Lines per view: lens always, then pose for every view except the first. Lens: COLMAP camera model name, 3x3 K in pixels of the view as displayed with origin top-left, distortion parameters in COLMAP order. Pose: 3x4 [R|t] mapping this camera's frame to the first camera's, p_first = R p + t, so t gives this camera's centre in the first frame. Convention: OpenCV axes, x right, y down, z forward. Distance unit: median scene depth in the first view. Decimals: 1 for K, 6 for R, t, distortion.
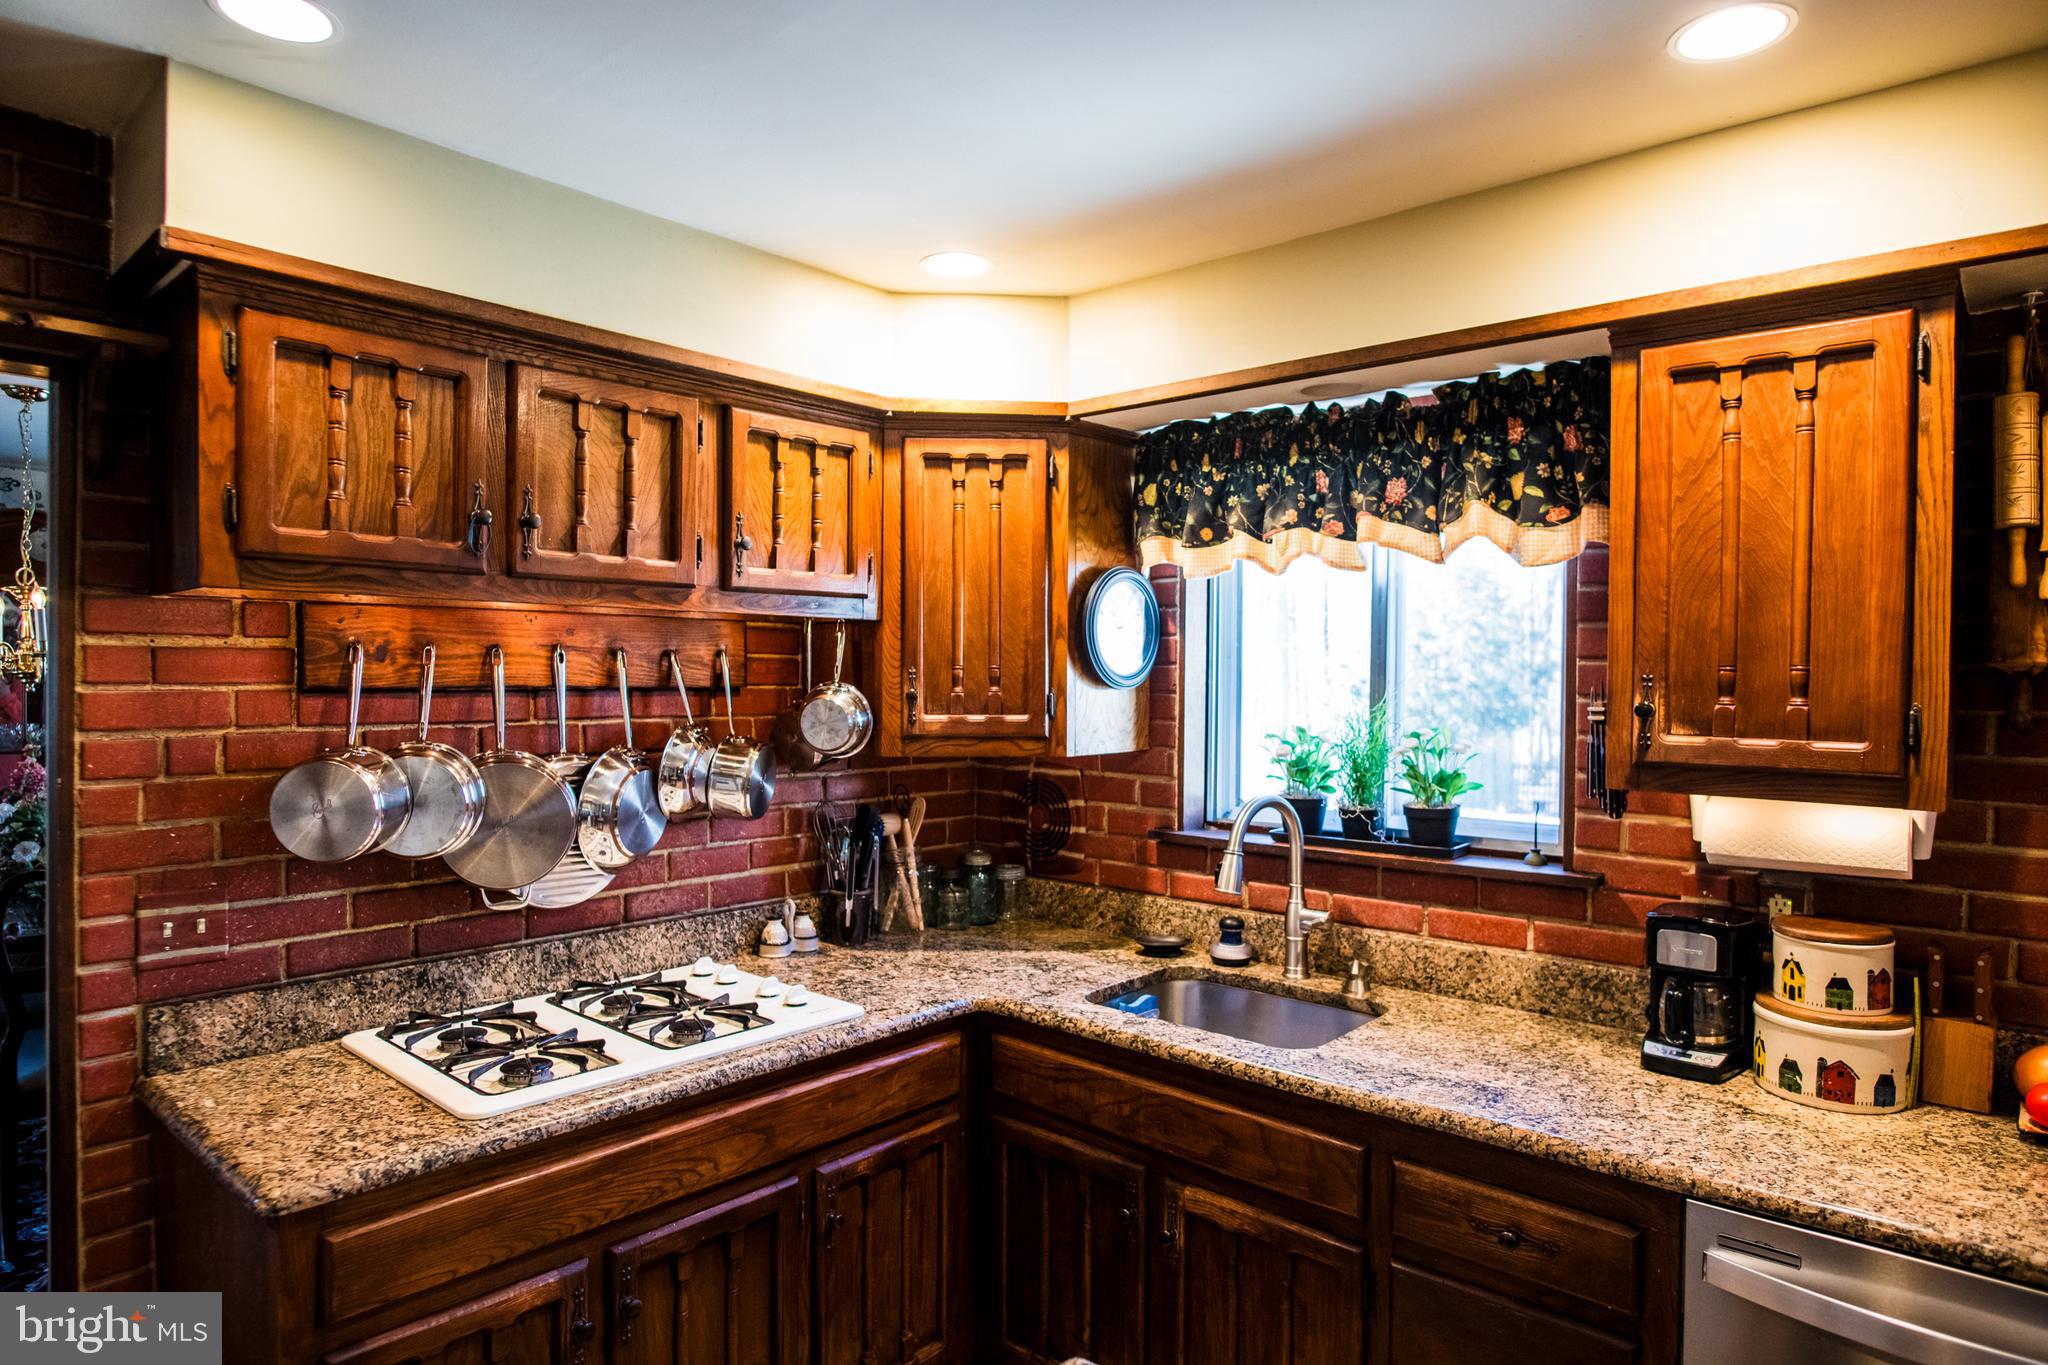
lens RADIAL K [[1176.9, 0, 1037.0], [0, 1176.9, 689.6], [0, 0, 1]] dist [-0.038954, 0.015853]
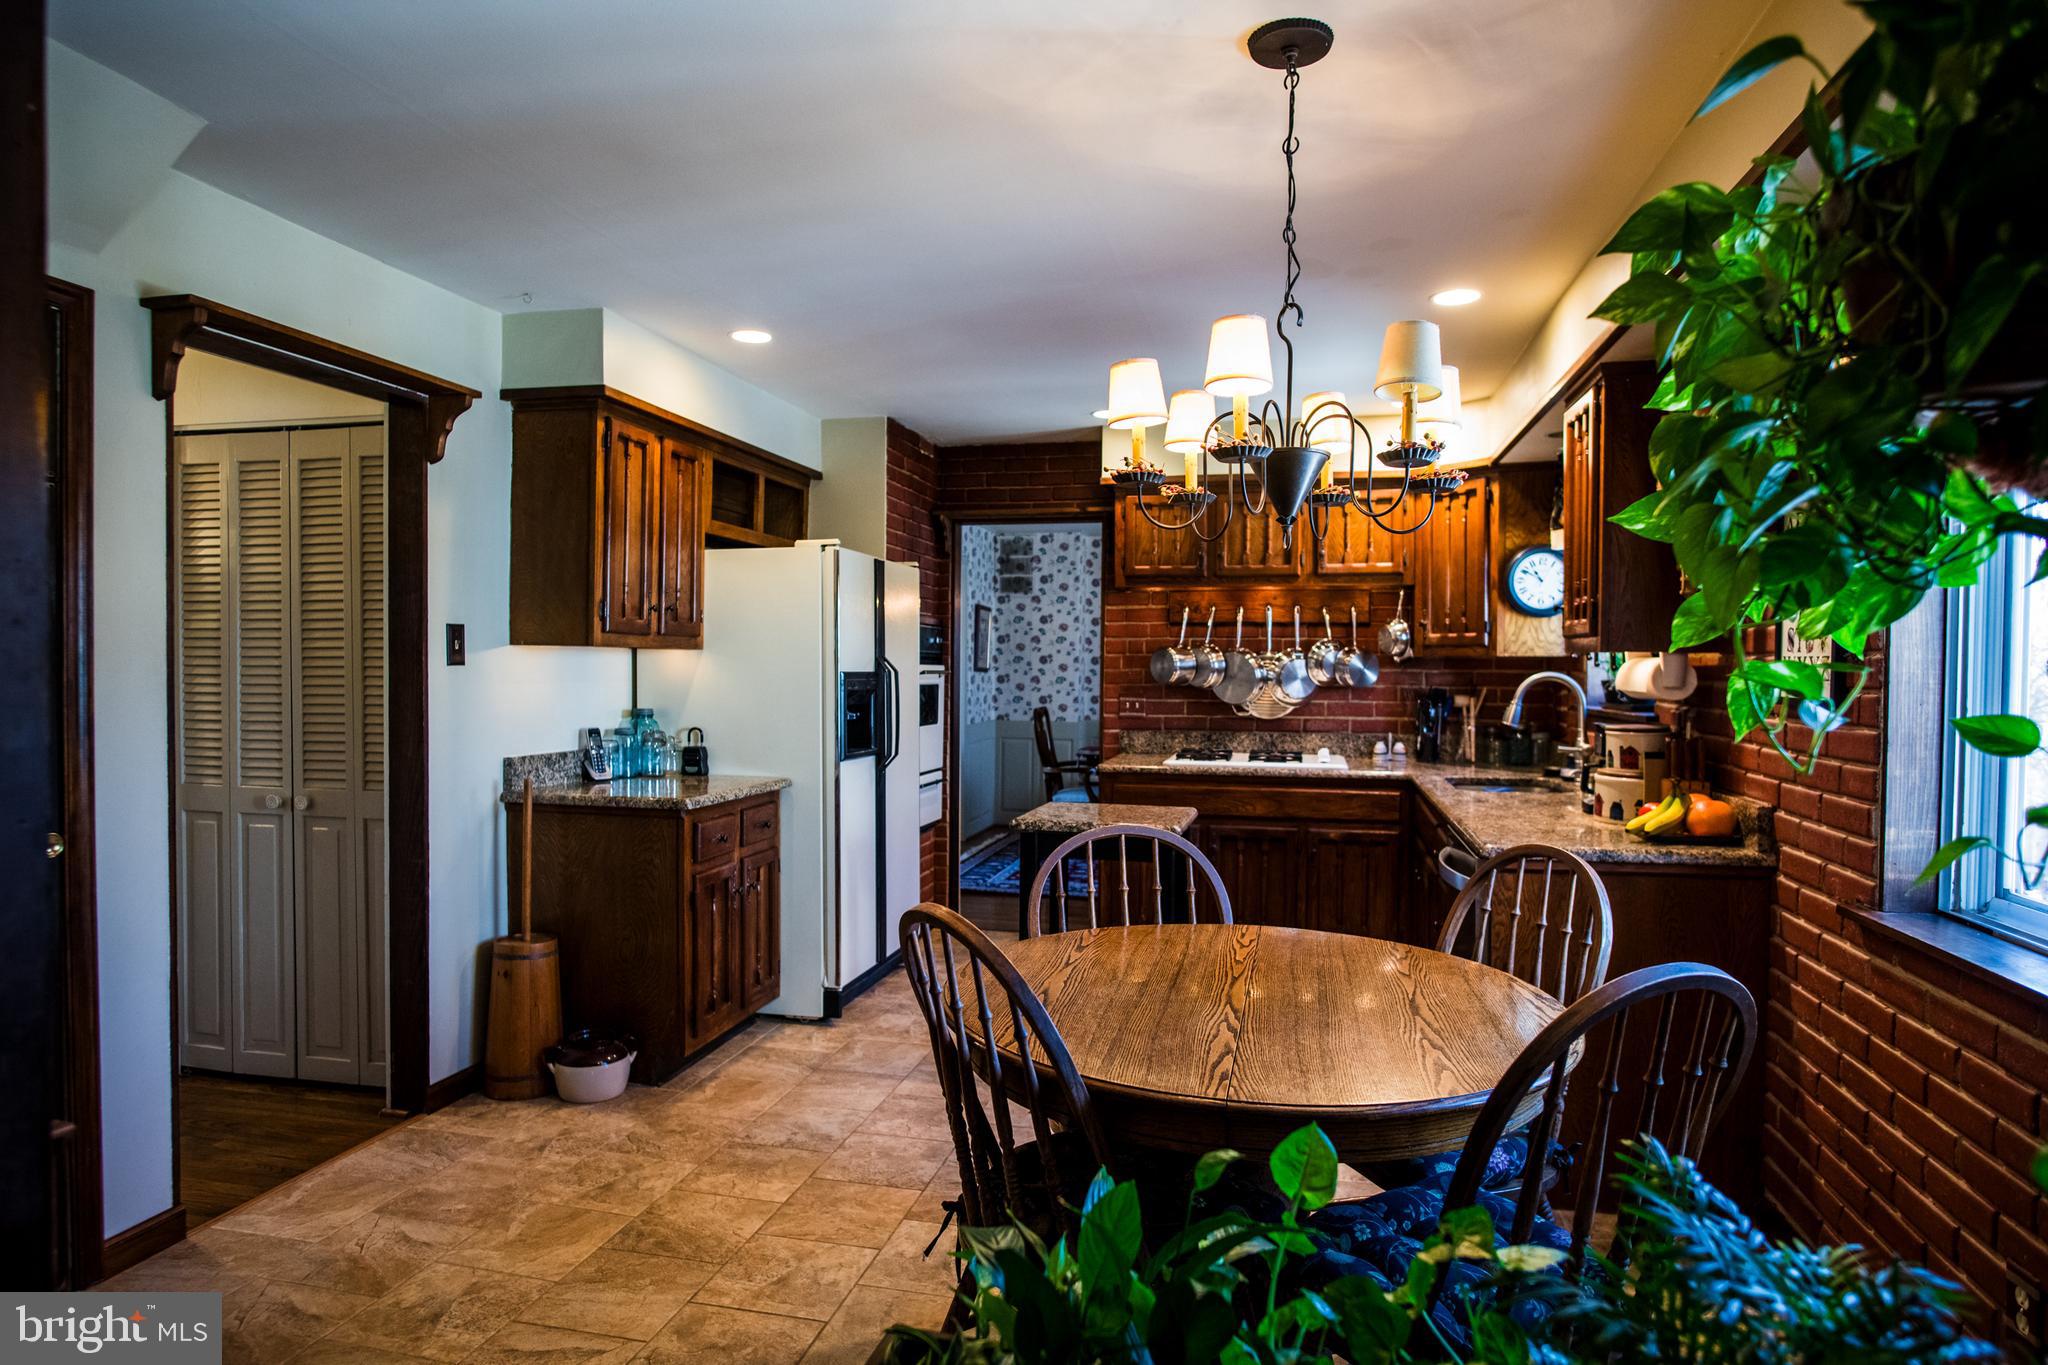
lens RADIAL K [[1176.9, 0, 1037.0], [0, 1176.9, 689.6], [0, 0, 1]] dist [-0.038954, 0.015853]
pose [[0.471454, 0.015999, -0.881746, 1.451317], [-0.013925, 0.999846, 0.010696, 0.113860], [0.881781, 0.007236, 0.471604, -0.501761]]
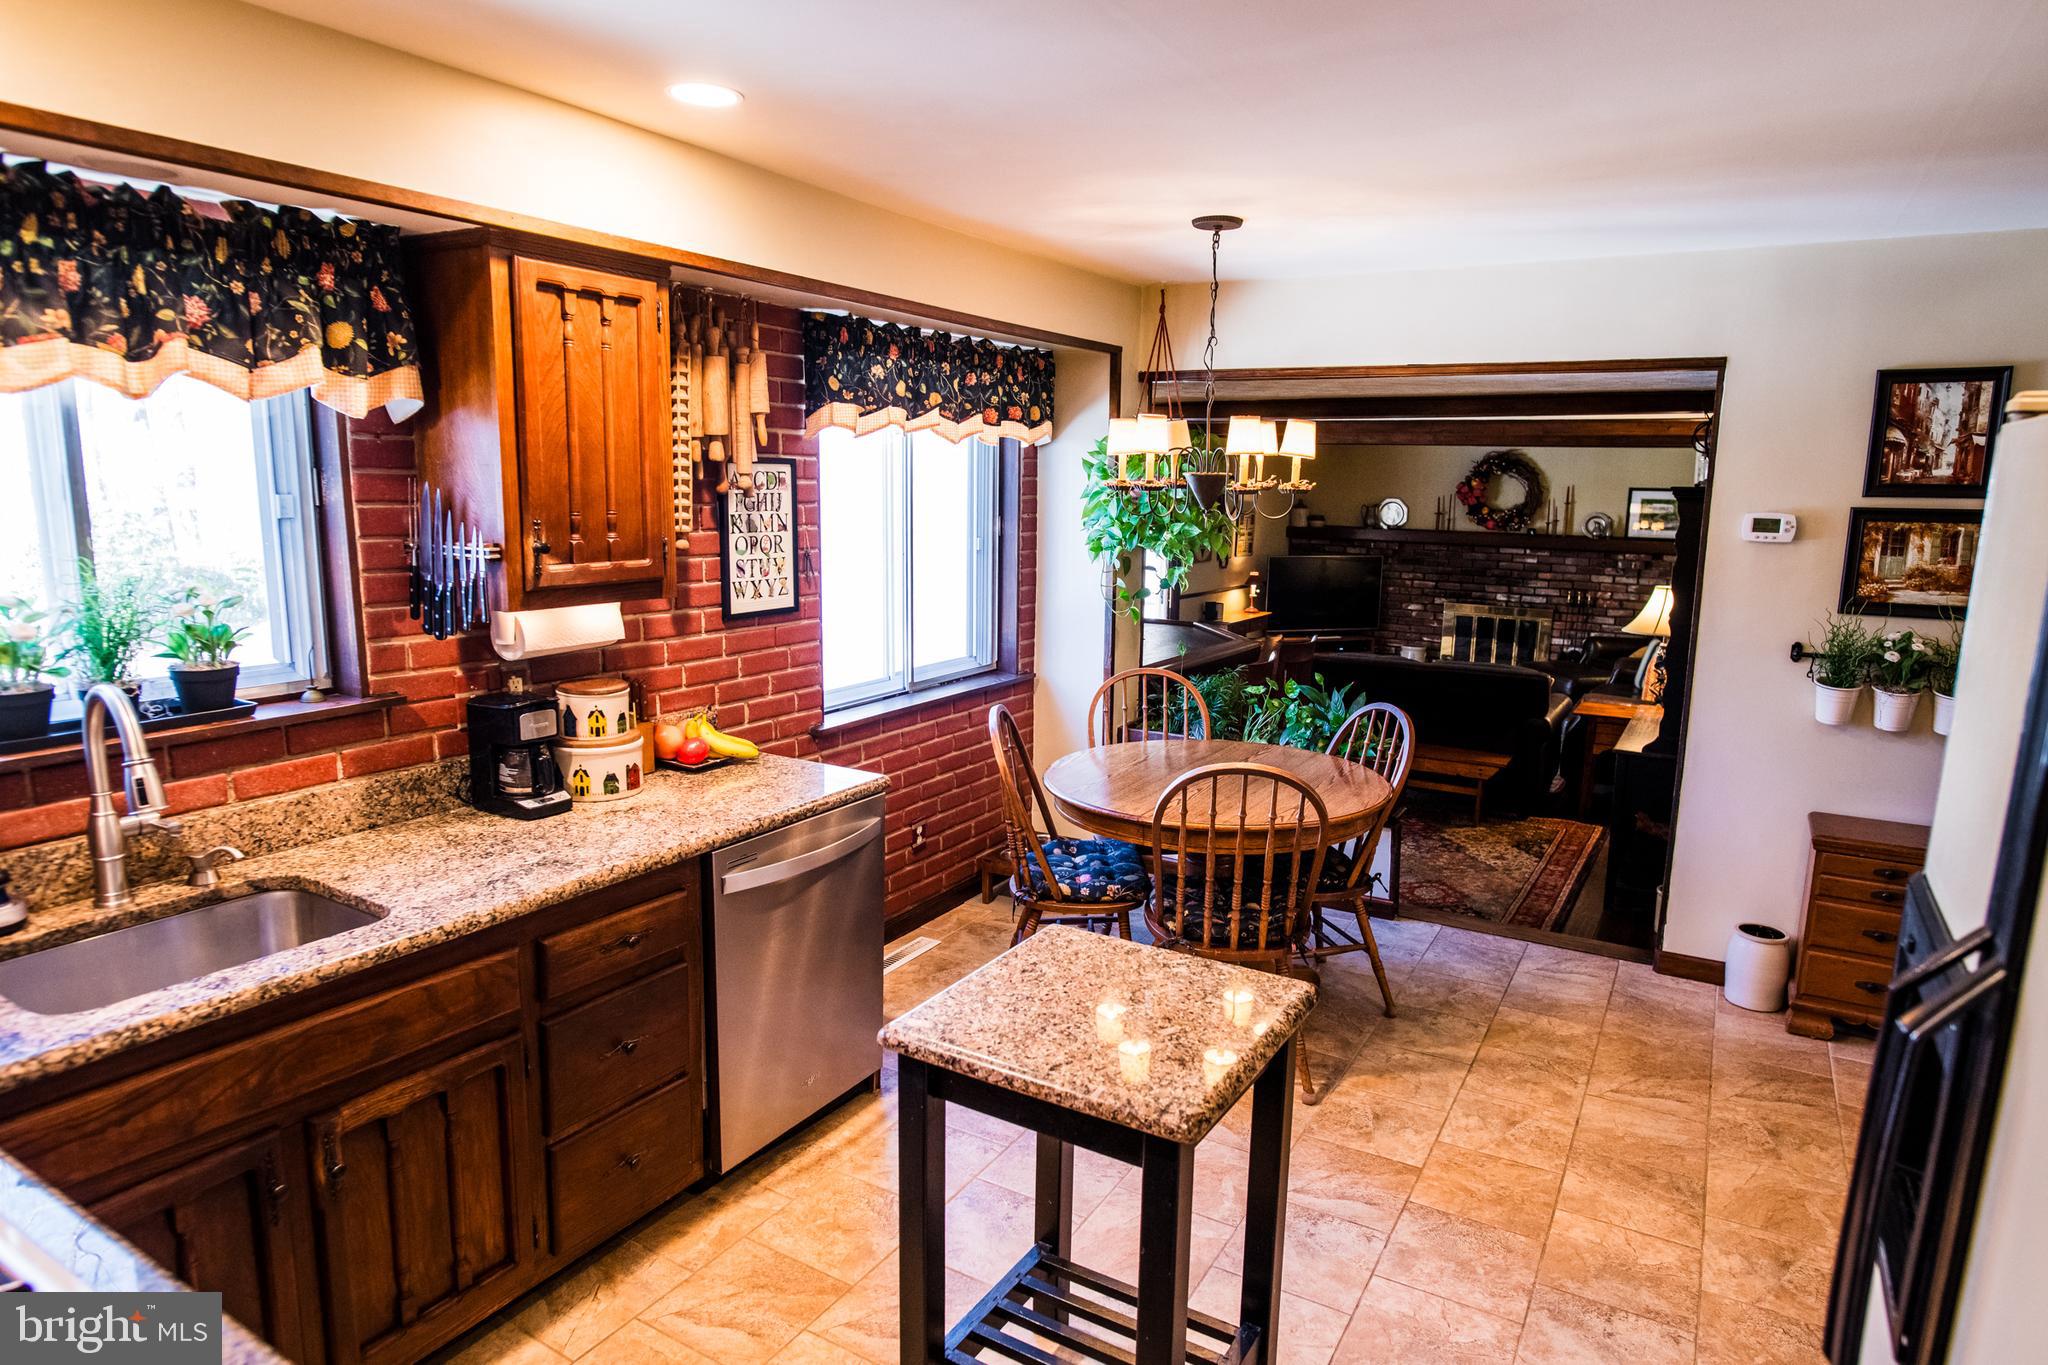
lens RADIAL K [[1195.1, 0, 1038.2], [0, 1195.1, 688.3], [0, 0, 1]] dist [-0.039524, 0.017981]
pose [[-0.180251, -0.183513, 0.966350, -0.726467], [-0.008355, 0.982692, 0.185058, -0.063853], [-0.983585, 0.025283, -0.178665, 0.568994]]
